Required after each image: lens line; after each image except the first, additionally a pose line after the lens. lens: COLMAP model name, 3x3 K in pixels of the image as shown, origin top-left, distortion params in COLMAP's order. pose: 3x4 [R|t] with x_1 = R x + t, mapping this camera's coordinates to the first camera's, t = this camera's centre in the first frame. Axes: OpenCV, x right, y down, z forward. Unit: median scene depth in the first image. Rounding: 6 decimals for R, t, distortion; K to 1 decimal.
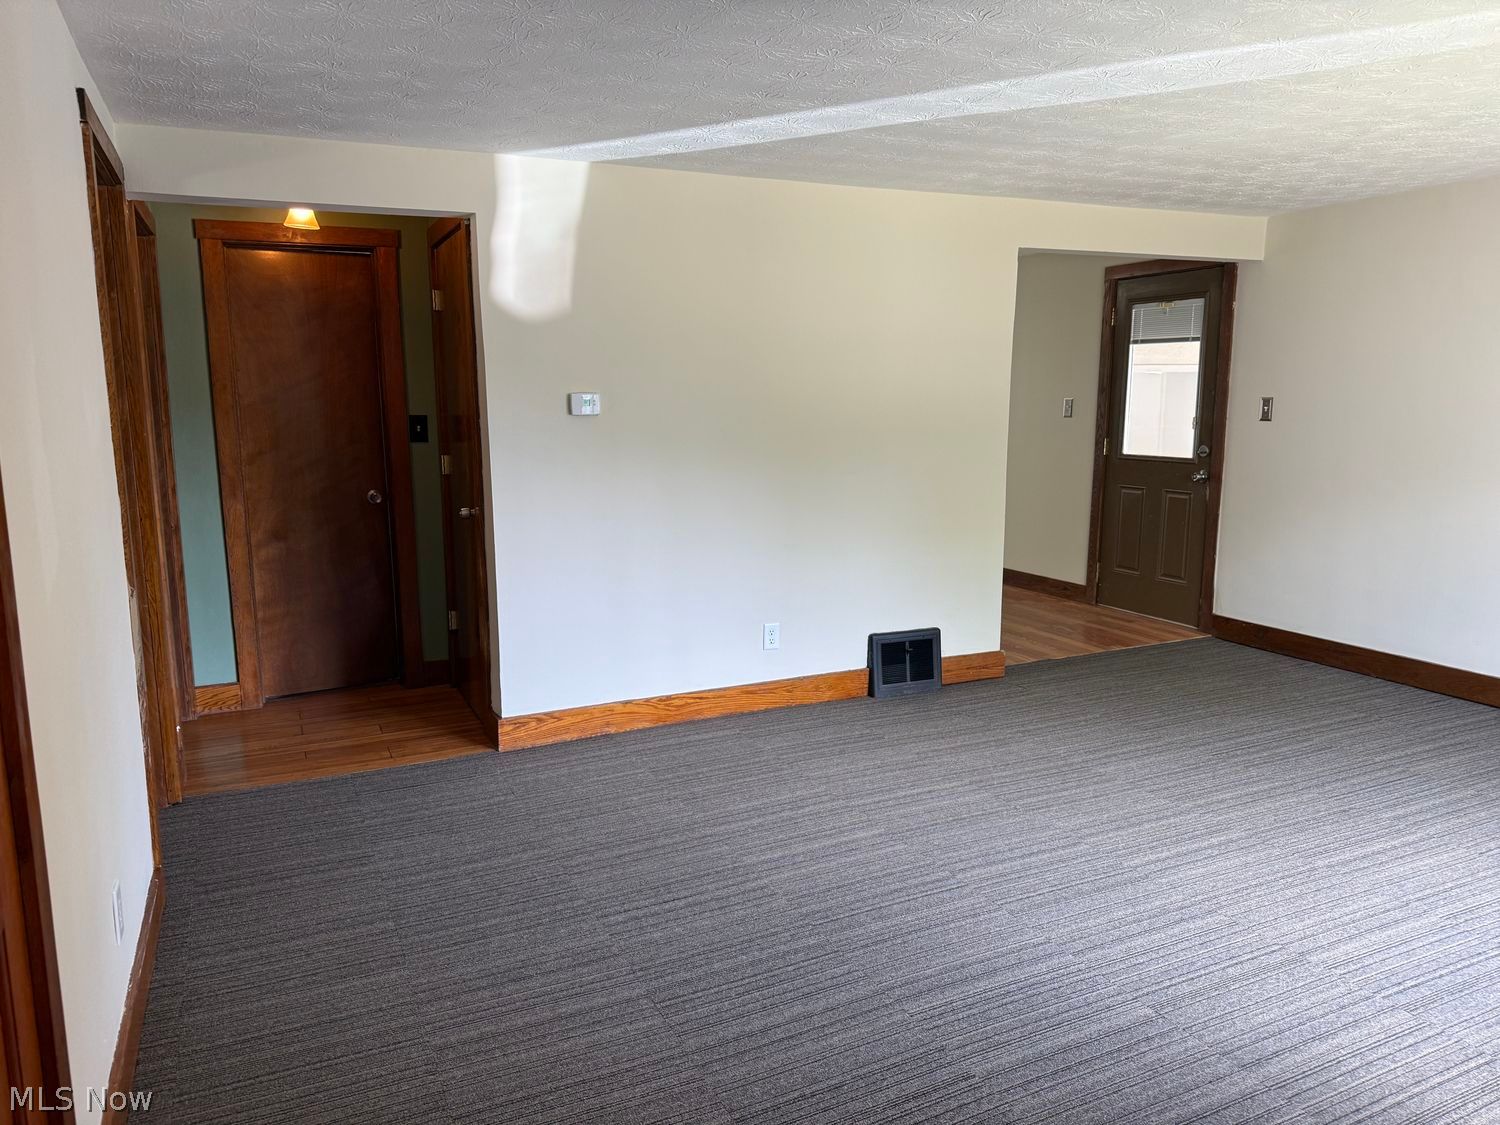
lens RADIAL K [[1061.4, 0, 760.3], [0, 1061.4, 559.5], [0, 0, 1]] dist [0.055014, -0.076384]
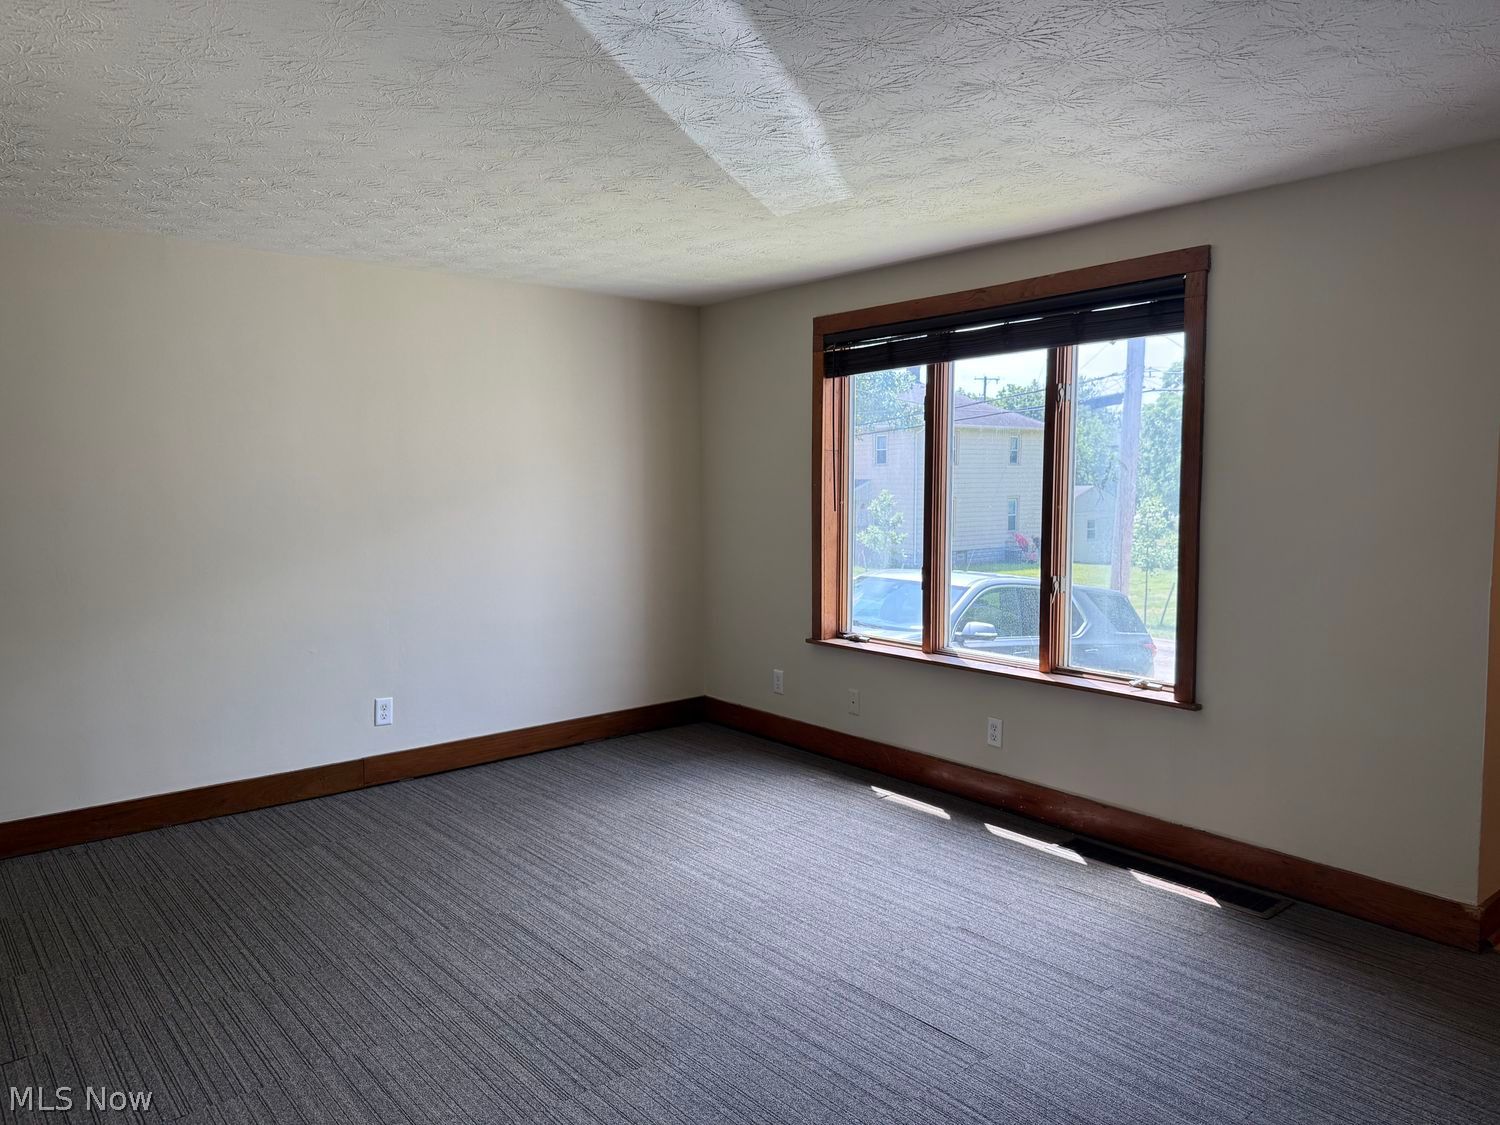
lens RADIAL K [[1061.4, 0, 739.3], [0, 1061.4, 590.4], [0, 0, 1]] dist [0.055014, -0.076384]
pose [[-0.233802, -0.098901, 0.967241, -0.395545], [0.165796, 0.976188, 0.139892, -0.145845], [-0.958044, 0.193071, -0.211837, 0.992035]]
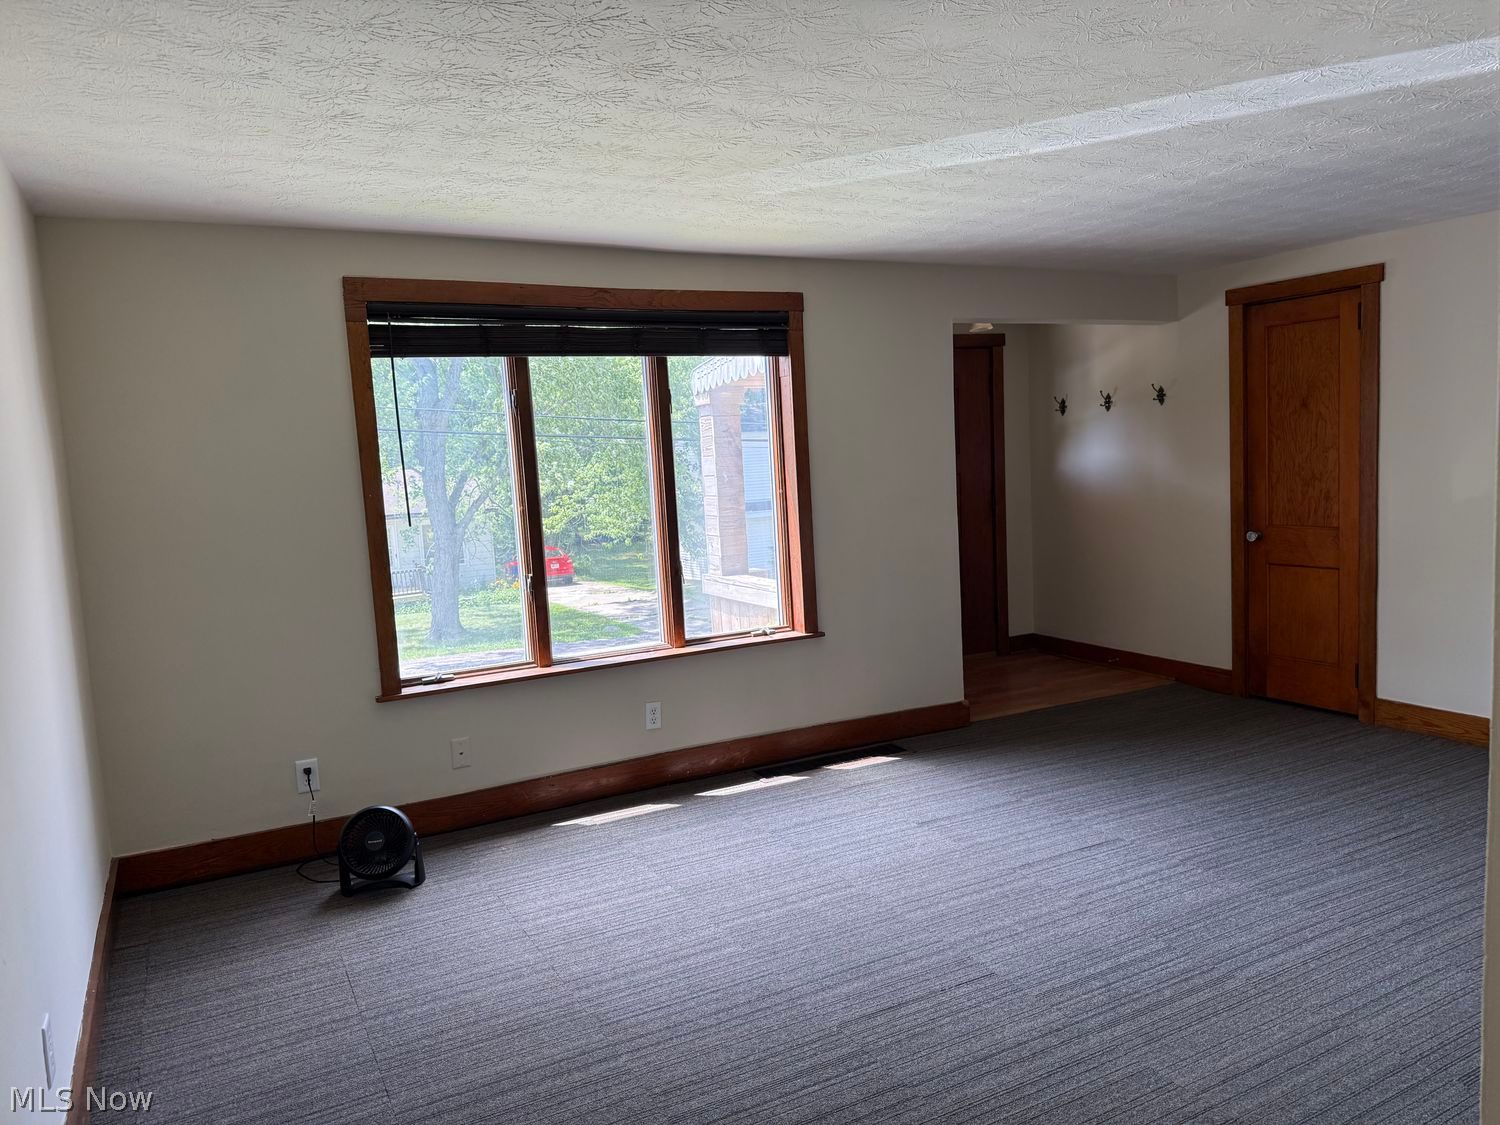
lens RADIAL K [[1061.4, 0, 782.1], [0, 1061.4, 578.0], [0, 0, 1]] dist [0.055014, -0.076384]
pose [[-0.996557, 0.056284, -0.060886, 0.539656], [0.037098, 0.959383, 0.279658, -0.269024], [0.074153, 0.276436, -0.958167, 1.624353]]
